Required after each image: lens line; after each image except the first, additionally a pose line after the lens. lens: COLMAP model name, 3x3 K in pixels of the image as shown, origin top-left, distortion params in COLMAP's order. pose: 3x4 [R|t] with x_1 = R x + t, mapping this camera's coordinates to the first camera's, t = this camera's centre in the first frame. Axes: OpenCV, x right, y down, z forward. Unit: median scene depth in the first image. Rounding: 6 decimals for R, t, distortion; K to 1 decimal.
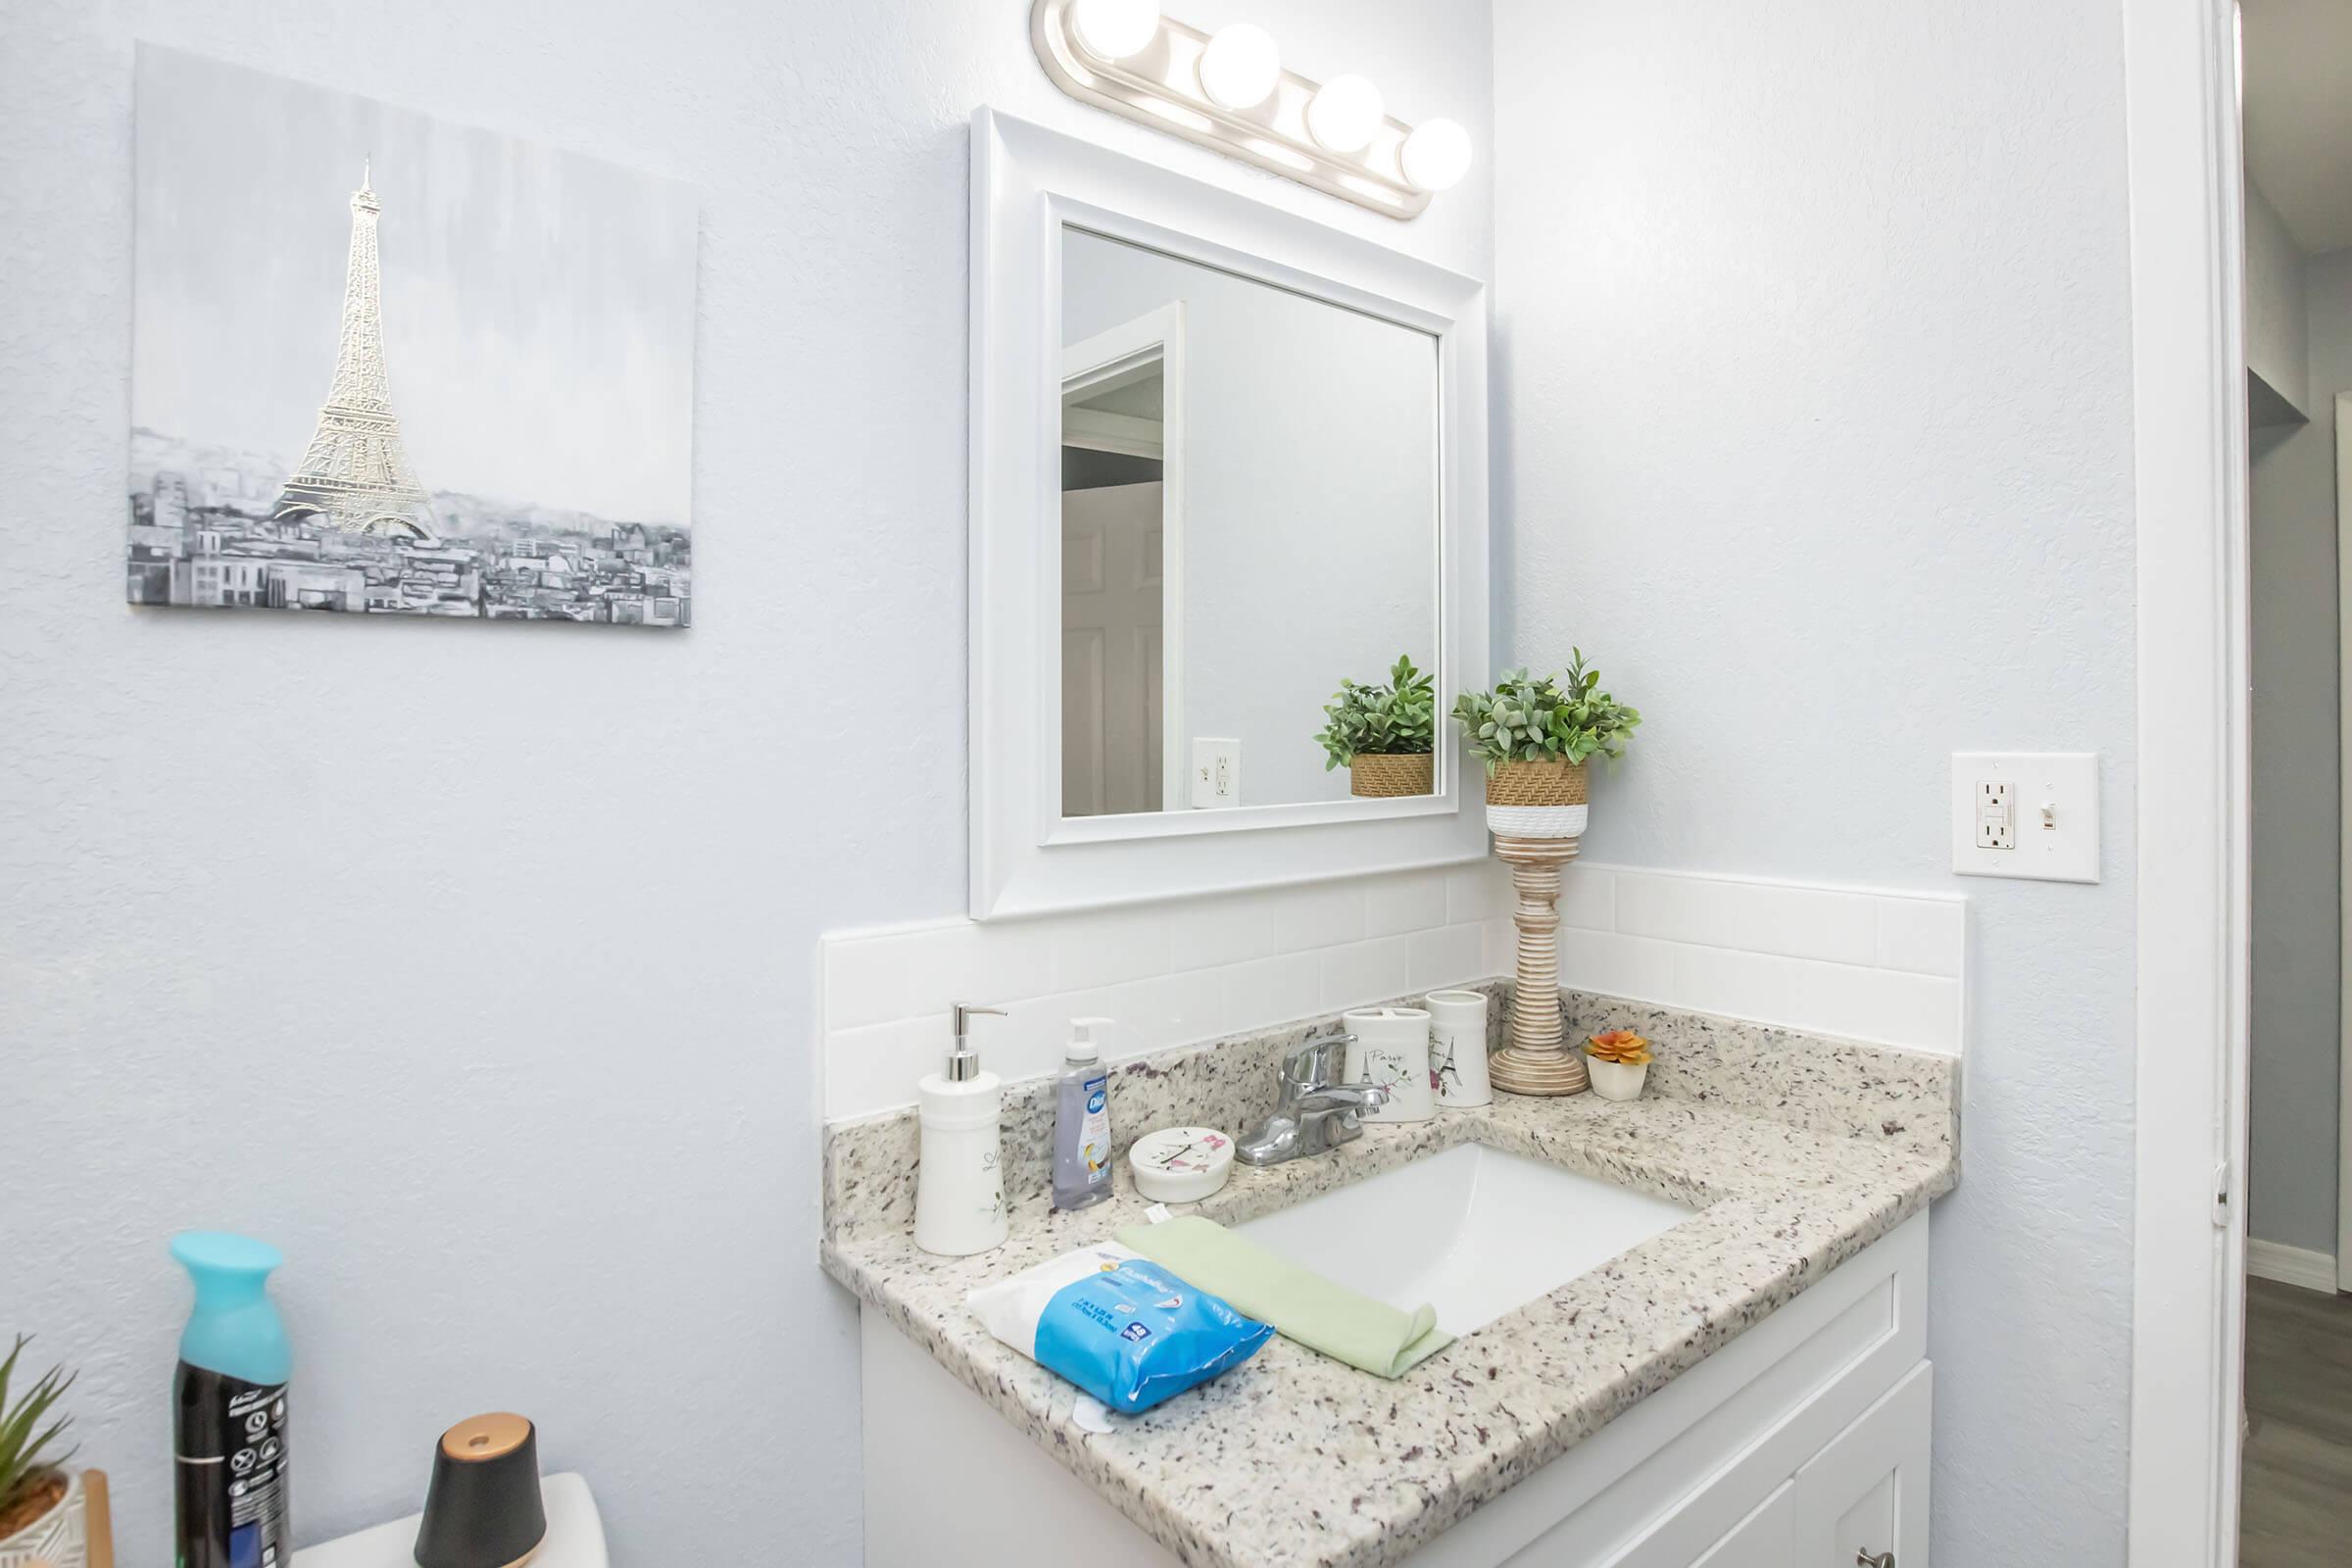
lens RADIAL K [[1276.7, 0, 1177.1], [0, 1276.7, 734.0], [0, 0, 1]] dist [-0.002864, 0.000181]
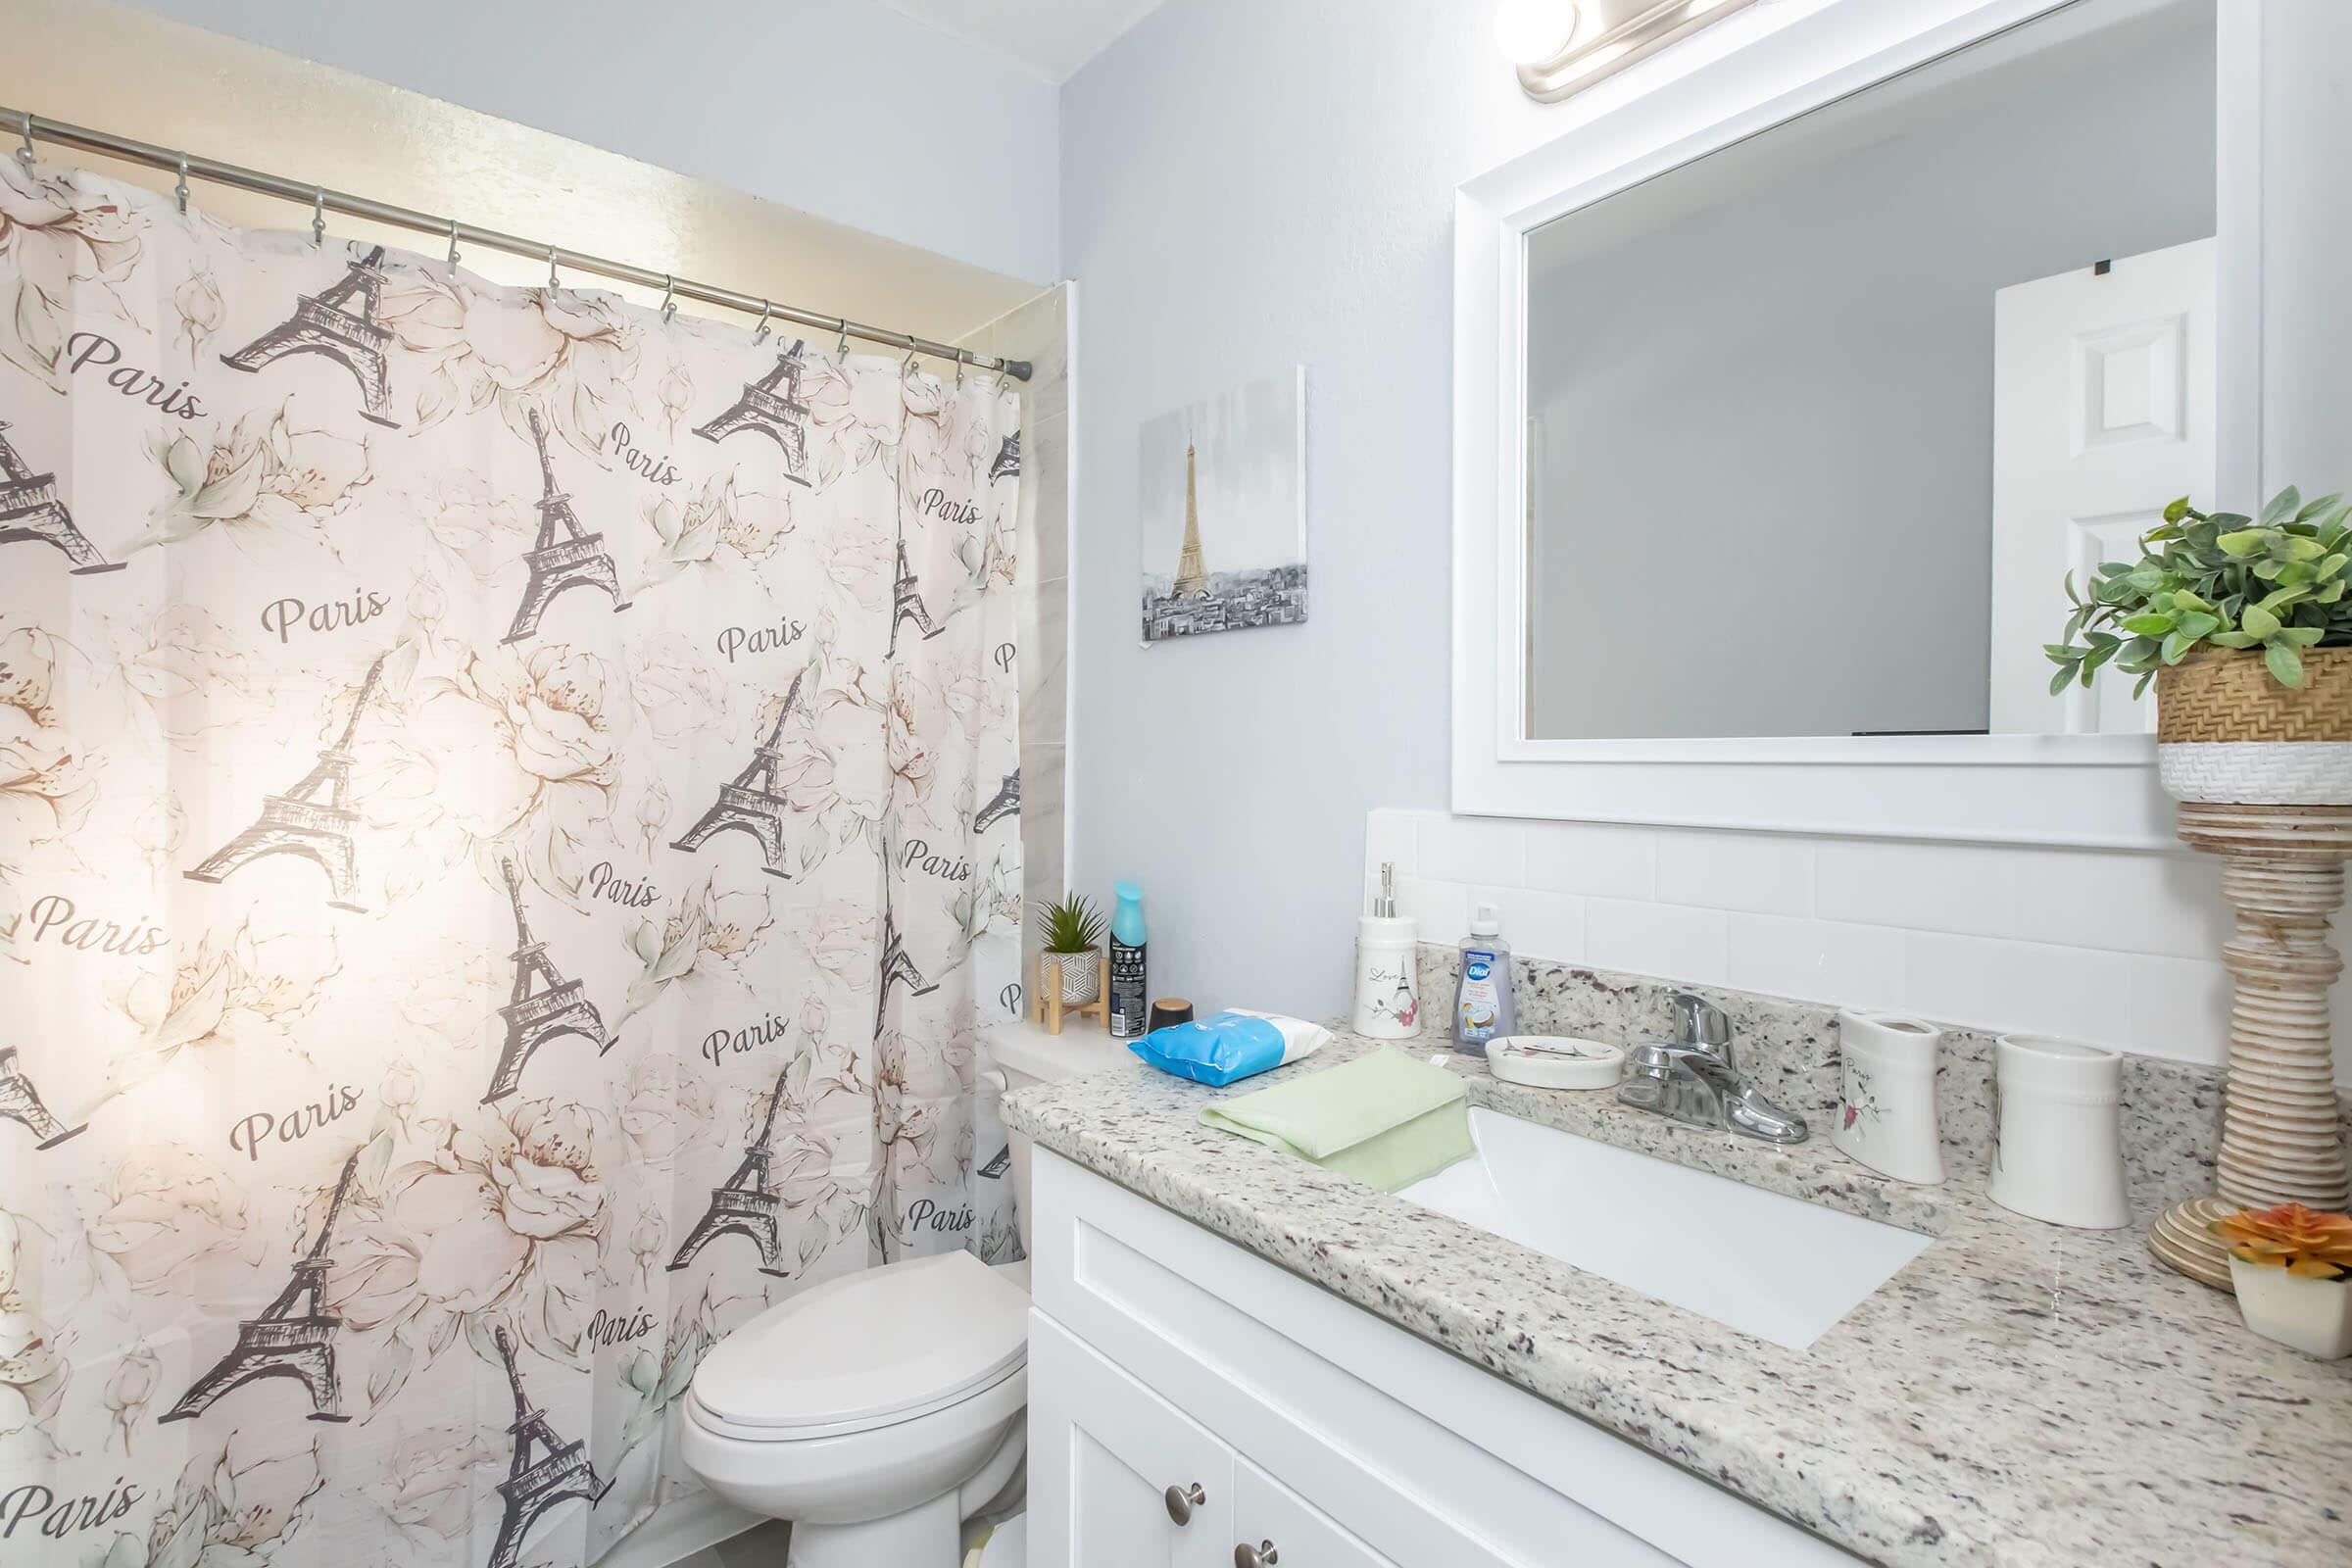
lens RADIAL K [[1276.7, 0, 1177.1], [0, 1276.7, 734.0], [0, 0, 1]] dist [-0.002864, 0.000181]
pose [[-0.074020, 0.002500, -0.997254, 1.424421], [0.010487, 0.999944, 0.001729, 0.069907], [0.997202, -0.010330, -0.074042, 0.985218]]
